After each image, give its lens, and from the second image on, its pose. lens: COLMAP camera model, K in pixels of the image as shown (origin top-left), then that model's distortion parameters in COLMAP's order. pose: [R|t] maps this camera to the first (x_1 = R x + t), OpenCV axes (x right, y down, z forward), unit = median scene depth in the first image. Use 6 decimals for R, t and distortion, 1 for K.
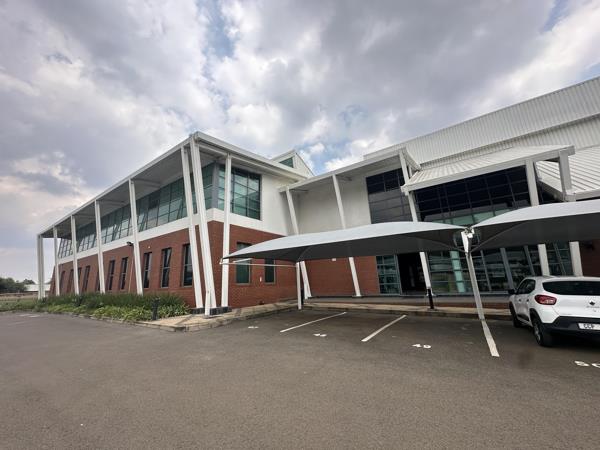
lens RADIAL K [[249.9, 0, 293.5], [0, 249.9, 224.8], [0, 0, 1]] dist [-0.006688, 0.001540]
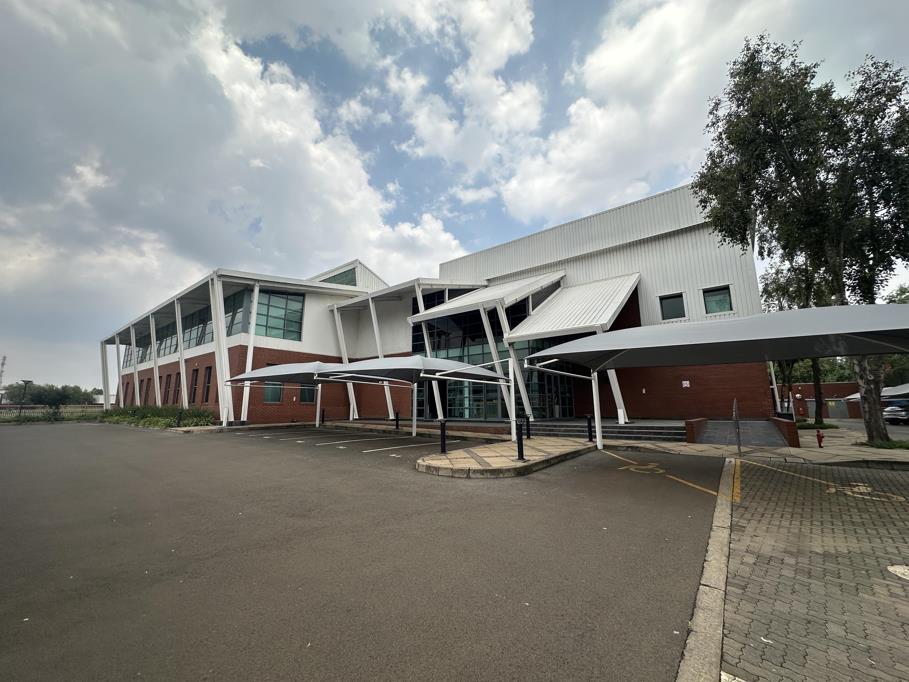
lens RADIAL K [[378.6, 0, 450.4], [0, 378.6, 347.0], [0, 0, 1]] dist [-0.006688, 0.001540]
pose [[0.997320, 0.027675, -0.067731, 0.521966], [-0.022481, 0.996833, 0.076276, -0.111861], [0.069627, -0.074549, 0.994784, -0.430531]]
